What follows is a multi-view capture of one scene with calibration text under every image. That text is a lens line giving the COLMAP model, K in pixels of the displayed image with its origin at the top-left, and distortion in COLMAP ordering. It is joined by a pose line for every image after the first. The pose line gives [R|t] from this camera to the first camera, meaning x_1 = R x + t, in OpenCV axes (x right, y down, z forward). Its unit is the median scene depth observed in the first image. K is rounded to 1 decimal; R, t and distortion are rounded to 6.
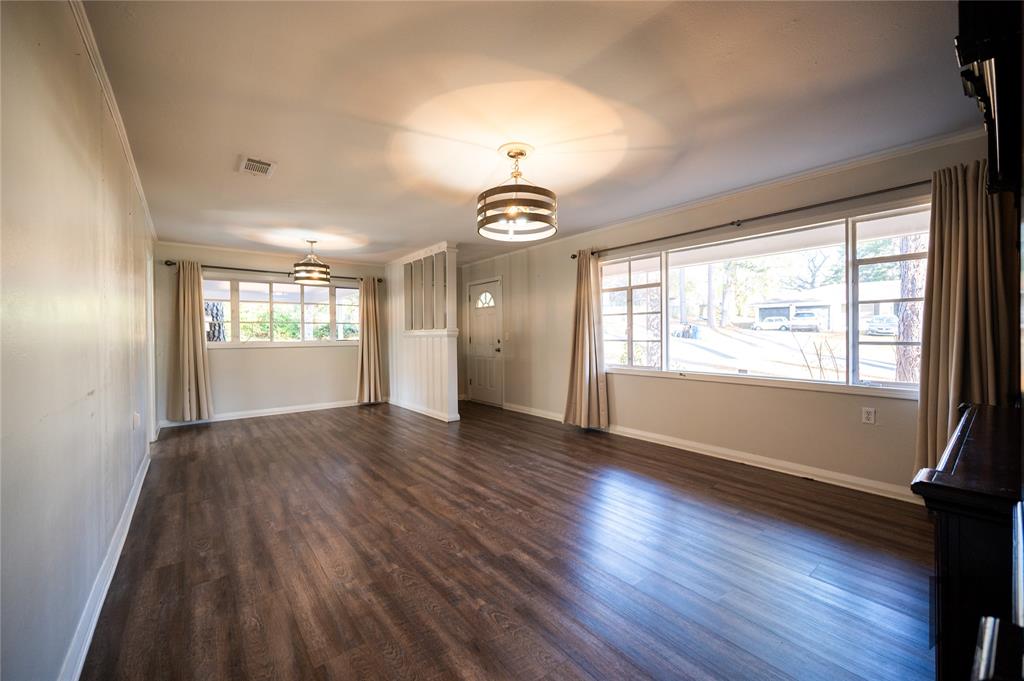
lens RADIAL K [[405.4, 0, 513.7], [0, 405.4, 336.2], [0, 0, 1]] dist [-0.000965, -0.000245]
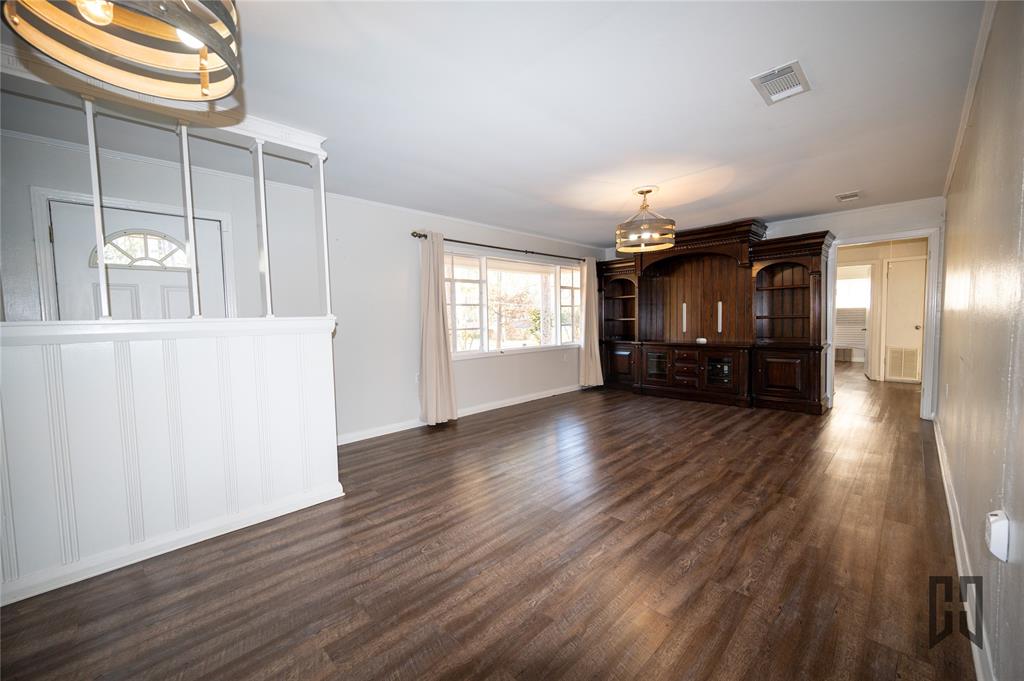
lens RADIAL K [[405.4, 0, 515.9], [0, 405.4, 344.2], [0, 0, 1]] dist [-0.000965, -0.000245]
pose [[-0.119579, -0.051732, 0.991476, -1.199963], [0.026200, 0.998129, 0.055239, -0.007981], [-0.992479, 0.032582, -0.118000, 1.440047]]
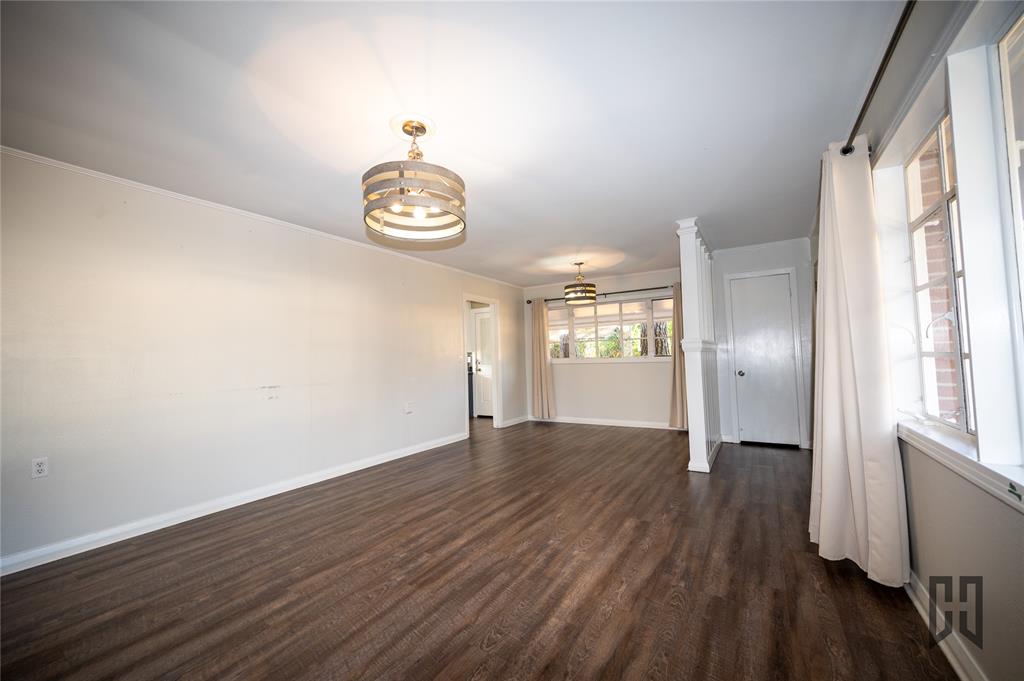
lens RADIAL K [[405.4, 0, 508.2], [0, 405.4, 333.1], [0, 0, 1]] dist [-0.000965, -0.000245]
pose [[0.331577, -0.057513, -0.941673, 0.723703], [0.020592, 0.998343, -0.053724, 0.003720], [0.943203, -0.001577, 0.332213, 0.800517]]
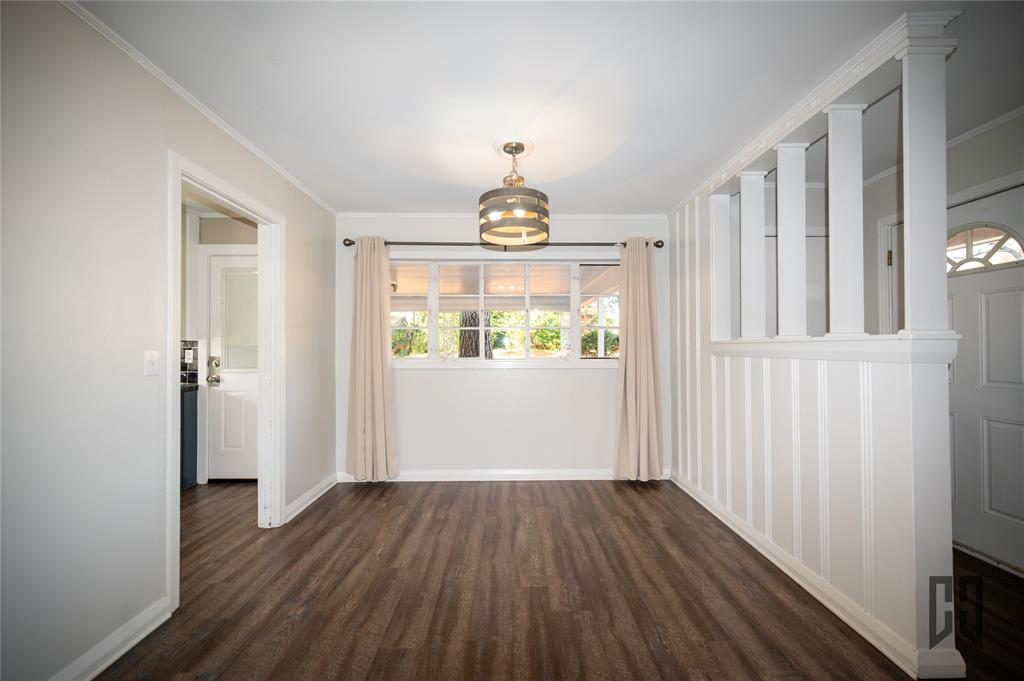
lens RADIAL K [[405.4, 0, 514.8], [0, 405.4, 343.0], [0, 0, 1]] dist [-0.000965, -0.000245]
pose [[0.794918, 0.005035, -0.606696, -0.361809], [-0.012458, 0.999890, -0.008025, -0.008955], [0.606589, 0.013938, 0.794894, 1.069339]]
